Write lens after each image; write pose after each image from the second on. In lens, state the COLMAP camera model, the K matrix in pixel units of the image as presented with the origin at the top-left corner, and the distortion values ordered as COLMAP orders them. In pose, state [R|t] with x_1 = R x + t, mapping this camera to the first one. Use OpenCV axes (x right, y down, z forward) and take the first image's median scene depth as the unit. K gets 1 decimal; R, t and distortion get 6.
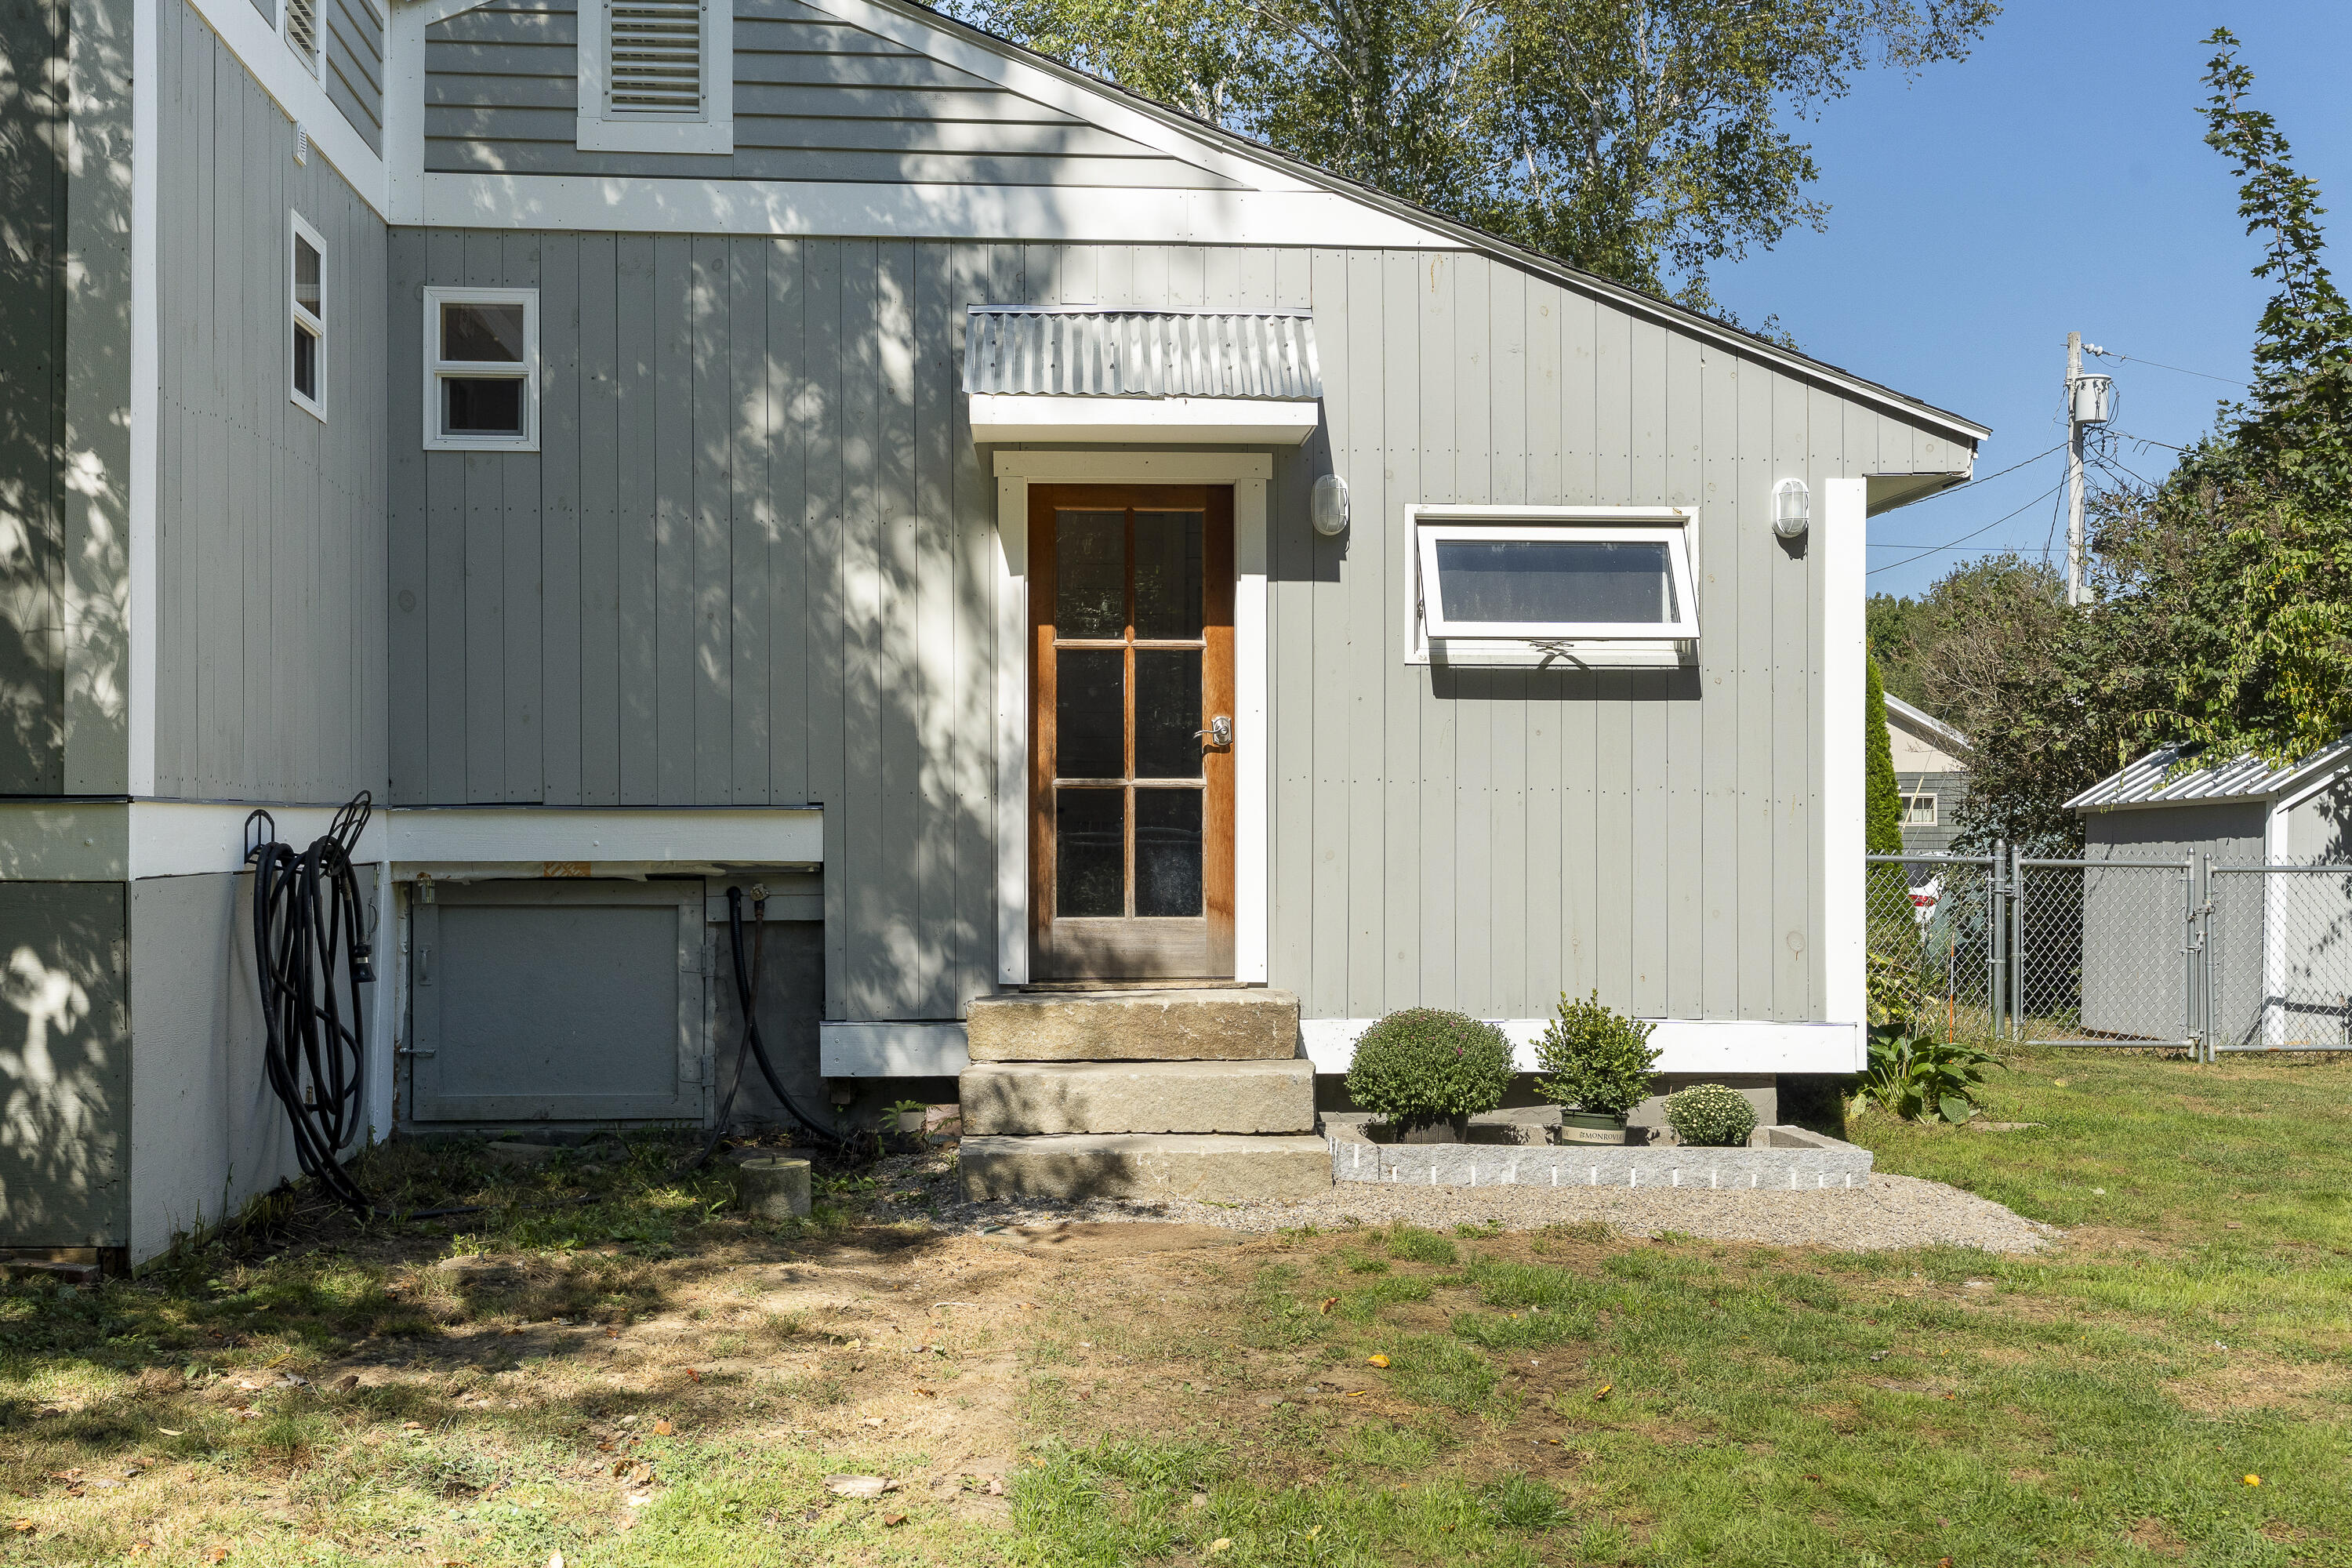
lens RADIAL K [[2240.6, 0, 1170.7], [0, 2240.6, 838.1], [0, 0, 1]] dist [-0.004237, -0.012282]
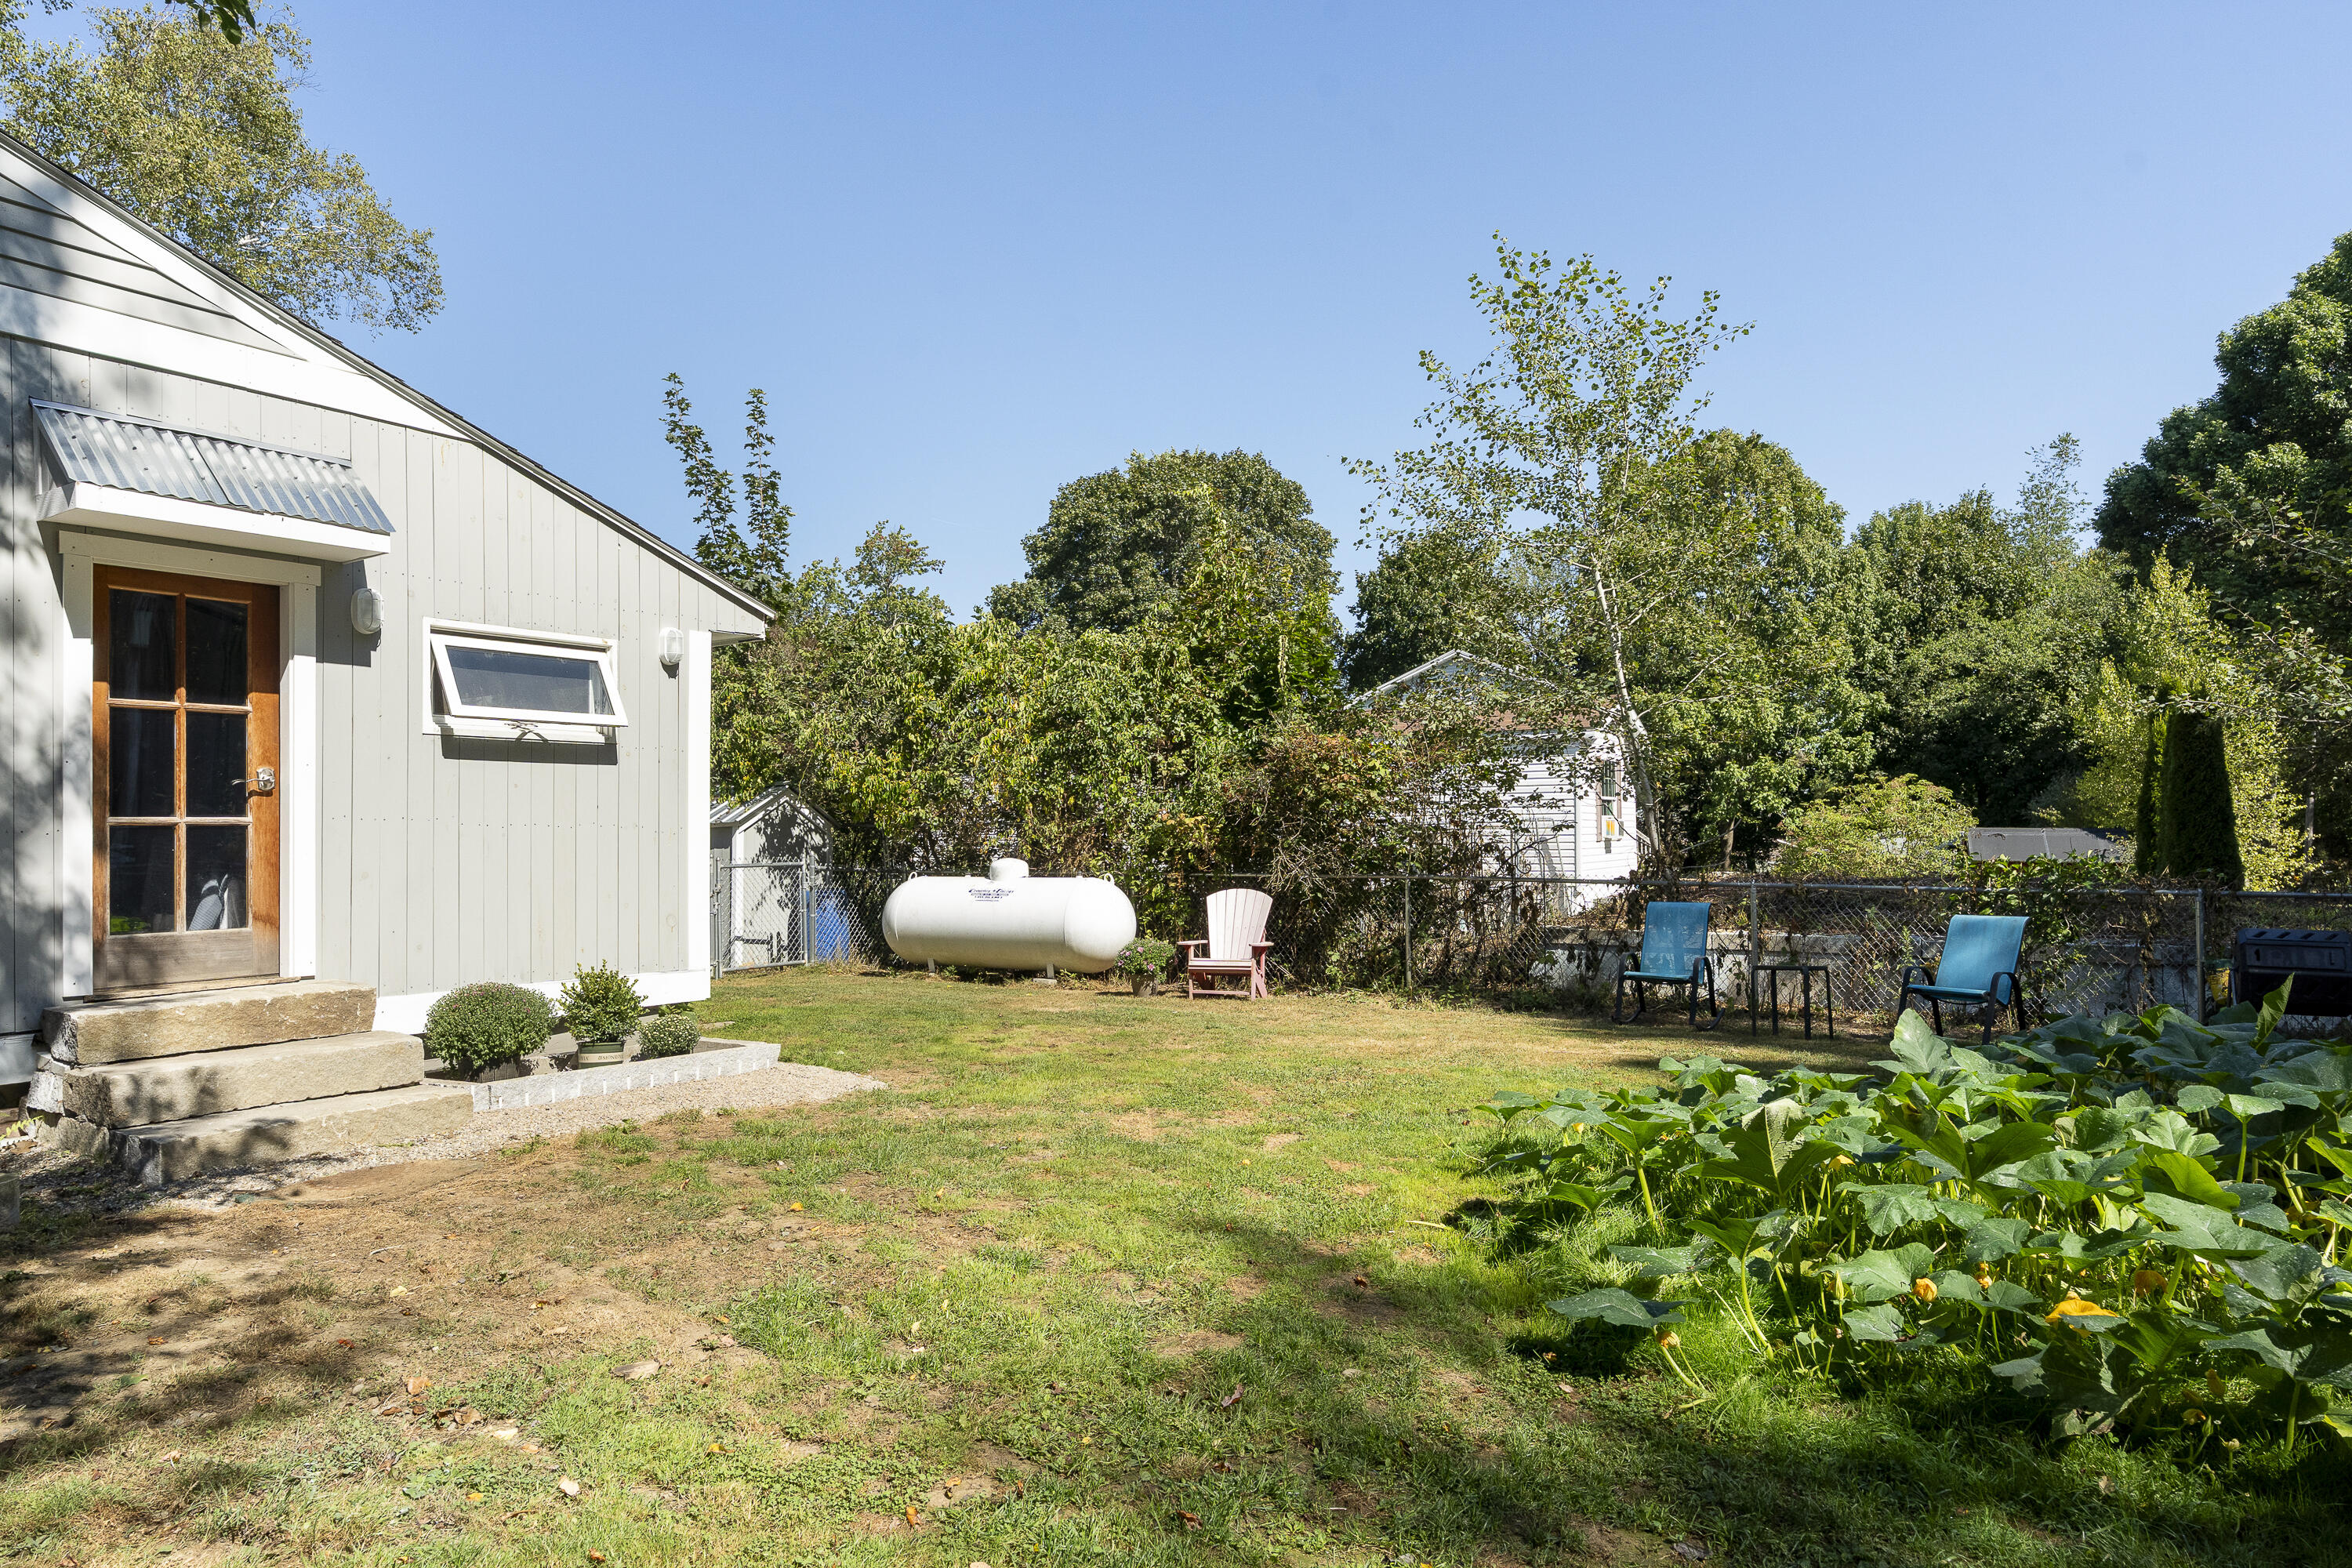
lens RADIAL K [[1396.0, 0, 1176.5], [0, 1396.0, 799.9], [0, 0, 1]] dist [-0.003090, 0.001302]
pose [[0.590120, 0.007374, 0.807282, -0.309595], [0.017885, 0.999593, -0.022205, -0.009572], [-0.807117, 0.027542, 0.589748, 0.125290]]
